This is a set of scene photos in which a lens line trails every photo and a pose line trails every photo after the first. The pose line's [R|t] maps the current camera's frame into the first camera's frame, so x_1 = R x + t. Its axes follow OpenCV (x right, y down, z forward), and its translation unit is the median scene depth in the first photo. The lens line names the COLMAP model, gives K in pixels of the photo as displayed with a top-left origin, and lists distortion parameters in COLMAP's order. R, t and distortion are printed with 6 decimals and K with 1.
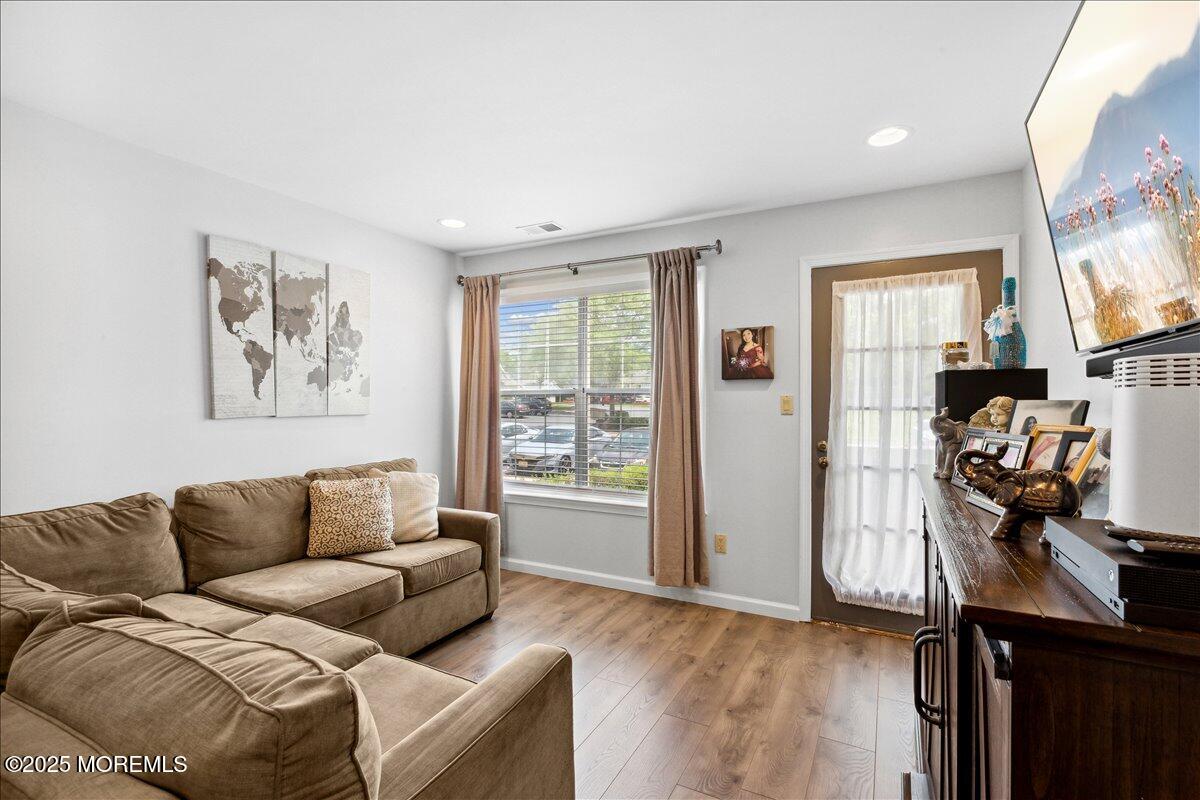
lens RADIAL K [[544.0, 0, 600.5], [0, 544.0, 400.6], [0, 0, 1]] dist [-0.003456, 0.000581]
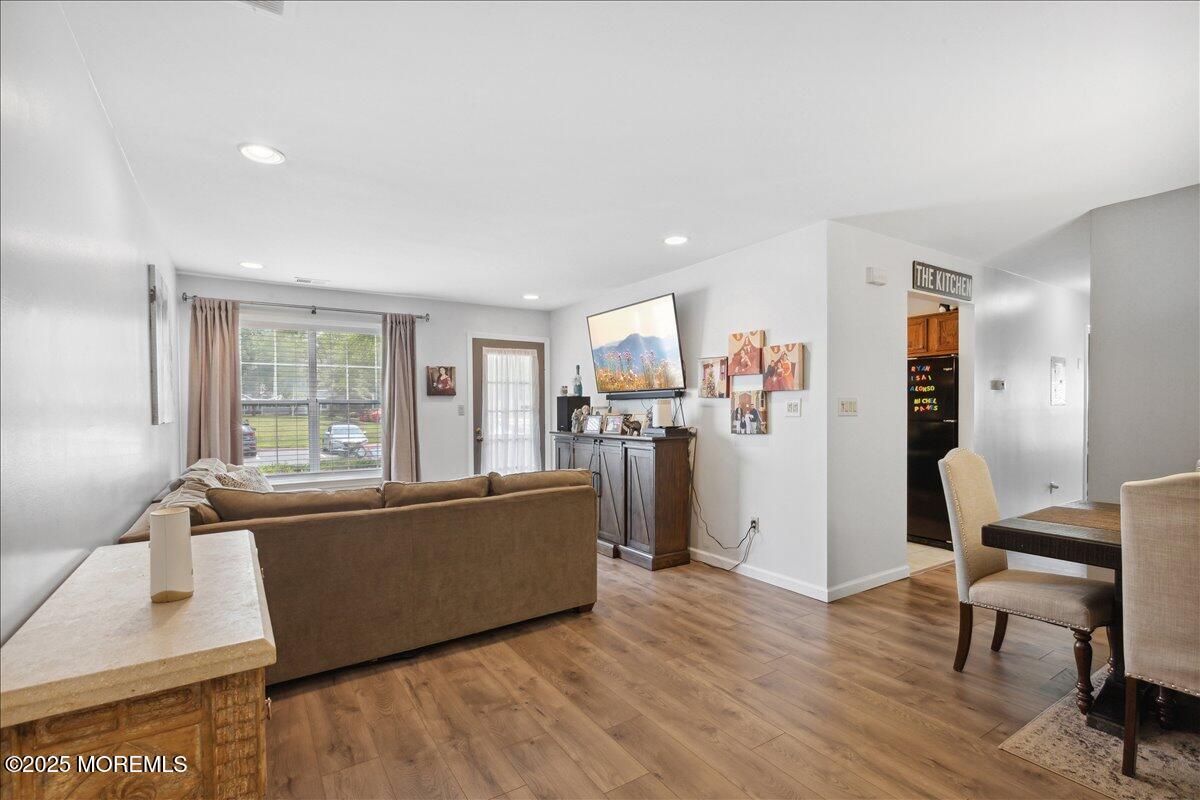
lens RADIAL K [[544.0, 0, 595.5], [0, 544.0, 411.3], [0, 0, 1]] dist [-0.003456, 0.000581]
pose [[0.483079, -0.010889, 0.875509, -1.042460], [0.003236, 0.999938, 0.010650, -0.005041], [-0.875571, -0.002312, 0.483085, -0.293212]]
